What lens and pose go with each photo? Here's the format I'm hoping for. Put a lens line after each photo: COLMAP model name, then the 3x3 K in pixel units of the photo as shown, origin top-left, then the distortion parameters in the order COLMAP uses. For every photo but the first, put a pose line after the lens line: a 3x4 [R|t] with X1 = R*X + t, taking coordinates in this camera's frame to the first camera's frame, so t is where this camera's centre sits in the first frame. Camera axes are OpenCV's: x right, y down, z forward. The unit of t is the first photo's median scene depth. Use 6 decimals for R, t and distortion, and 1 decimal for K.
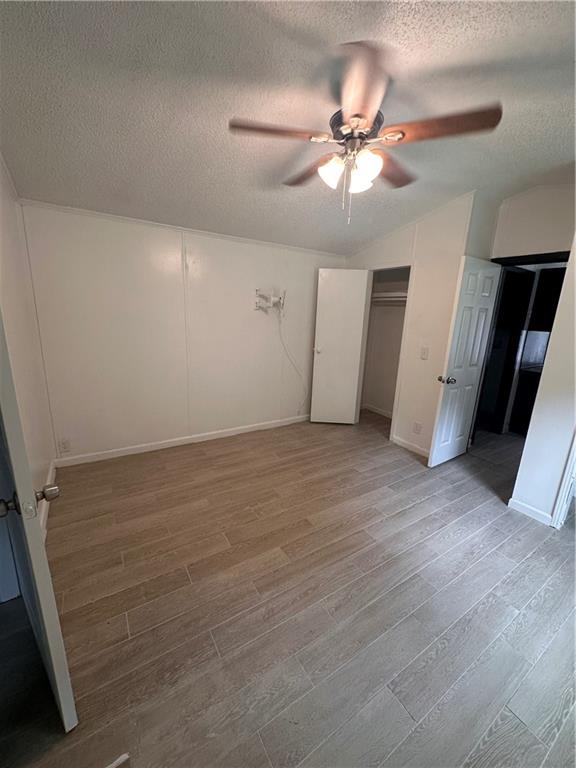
lens RADIAL K [[304.9, 0, 287.8], [0, 304.9, 383.9], [0, 0, 1]] dist [-0.001515, 0.000202]
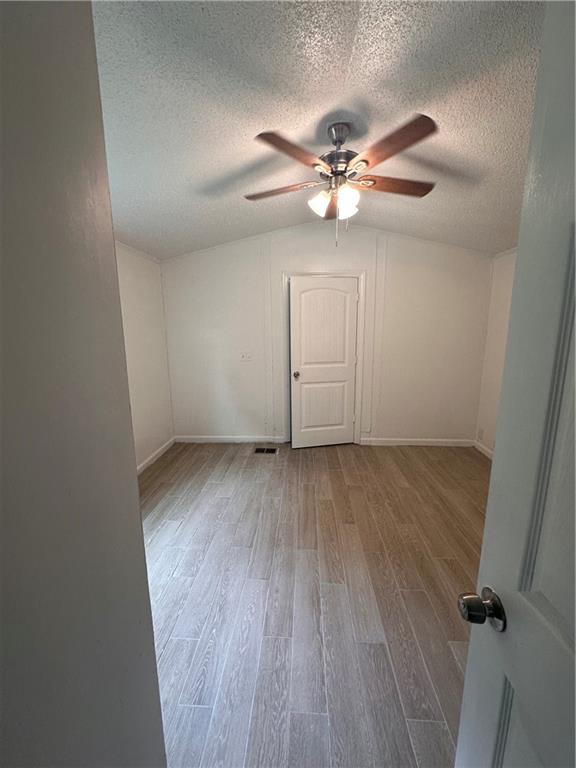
lens RADIAL K [[304.9, 0, 288.6], [0, 304.9, 383.8], [0, 0, 1]] dist [-0.001515, 0.000202]
pose [[-0.577957, 0.108500, -0.808822, 1.114730], [-0.210443, 0.937785, 0.276175, -0.265325], [0.788467, 0.329828, -0.519166, 1.397758]]
